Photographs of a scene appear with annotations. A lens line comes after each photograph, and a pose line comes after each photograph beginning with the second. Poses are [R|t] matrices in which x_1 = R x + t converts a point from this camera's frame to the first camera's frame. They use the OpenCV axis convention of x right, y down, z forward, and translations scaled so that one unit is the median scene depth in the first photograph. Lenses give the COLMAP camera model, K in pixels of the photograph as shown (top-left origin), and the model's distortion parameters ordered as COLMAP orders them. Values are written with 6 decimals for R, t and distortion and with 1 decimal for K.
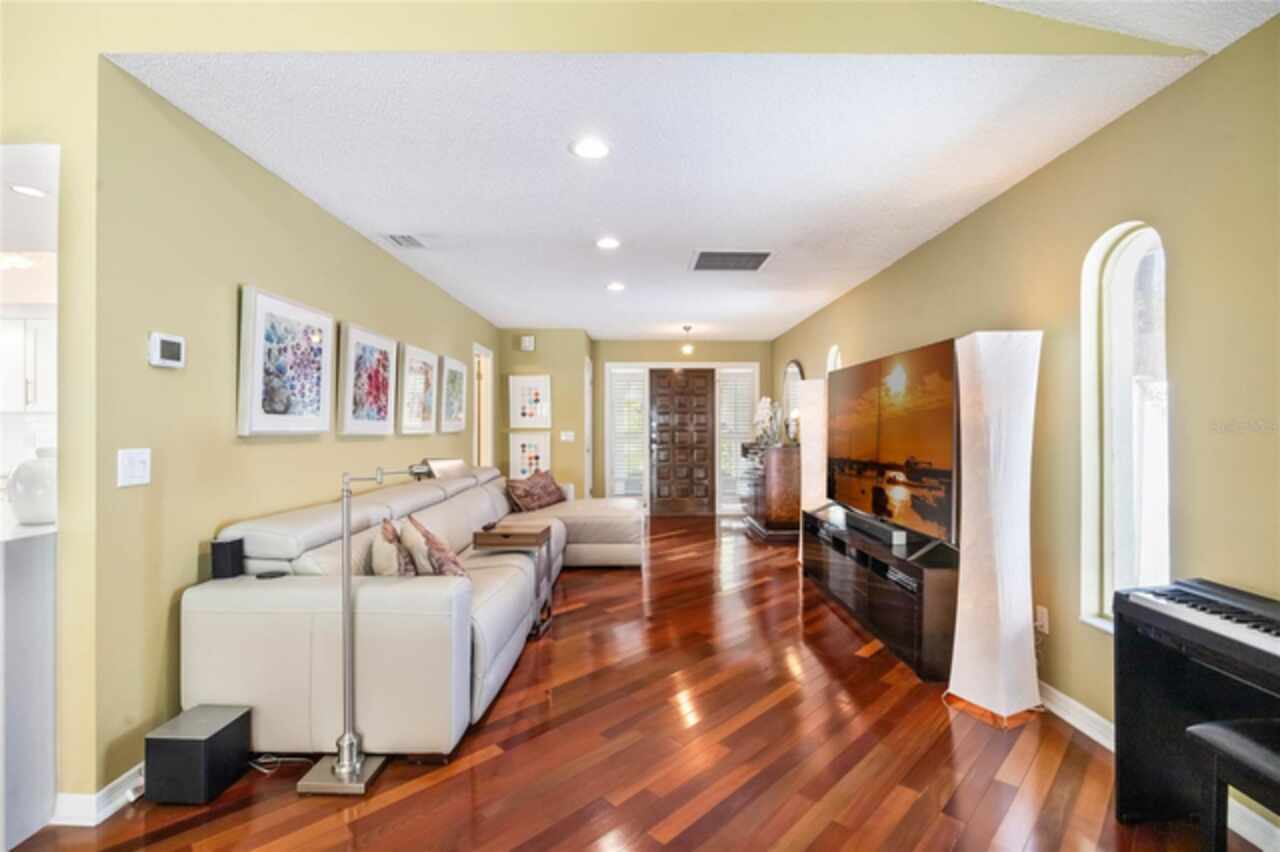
lens RADIAL K [[555.5, 0, 640.0], [0, 555.5, 426.0], [0, 0, 1]] dist [-0.001712, -0.000154]
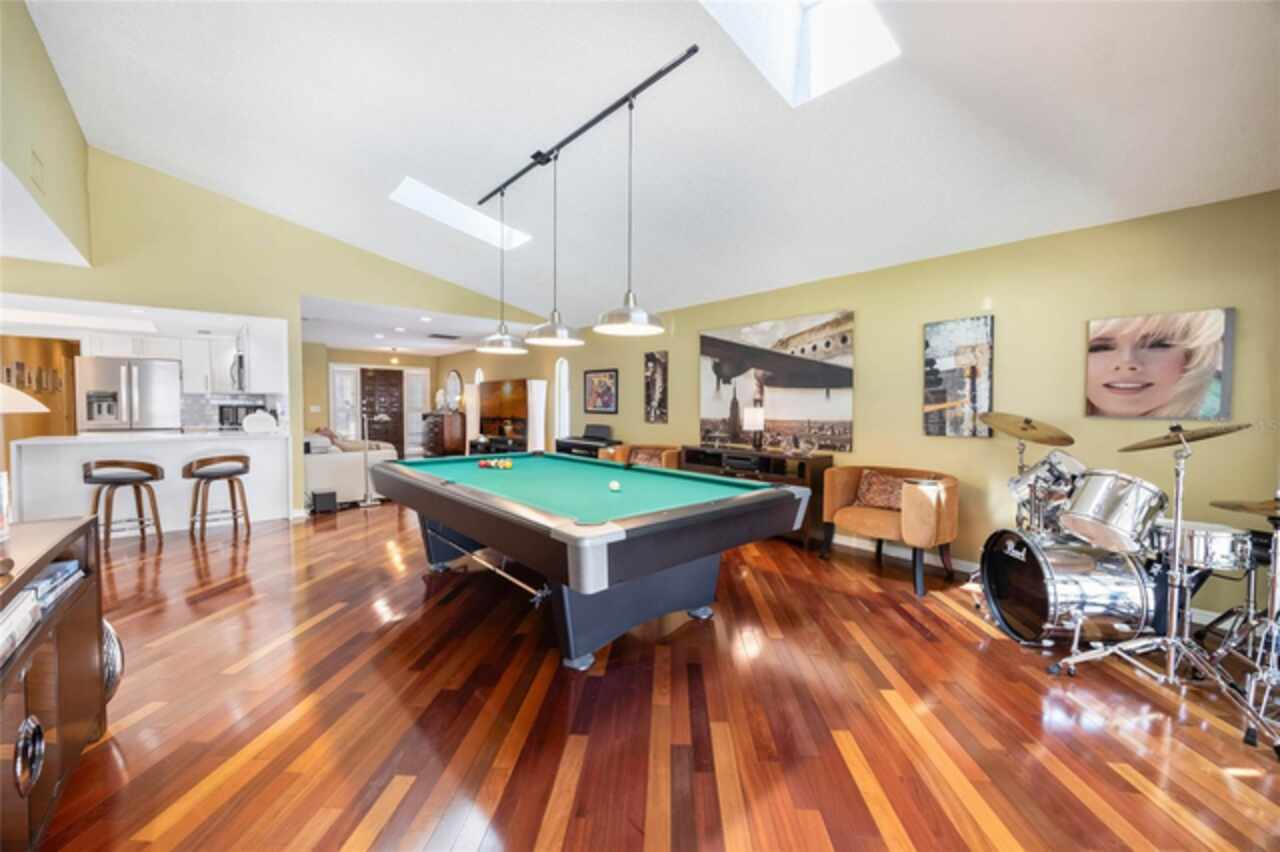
lens RADIAL K [[497.8, 0, 640.0], [0, 497.8, 426.0], [0, 0, 1]] dist [-0.013221, 0.000210]
pose [[0.739548, -0.024870, 0.672644, -0.648318], [-0.007044, 0.998977, 0.044679, -0.006192], [-0.673067, -0.037781, 0.738616, -1.157005]]
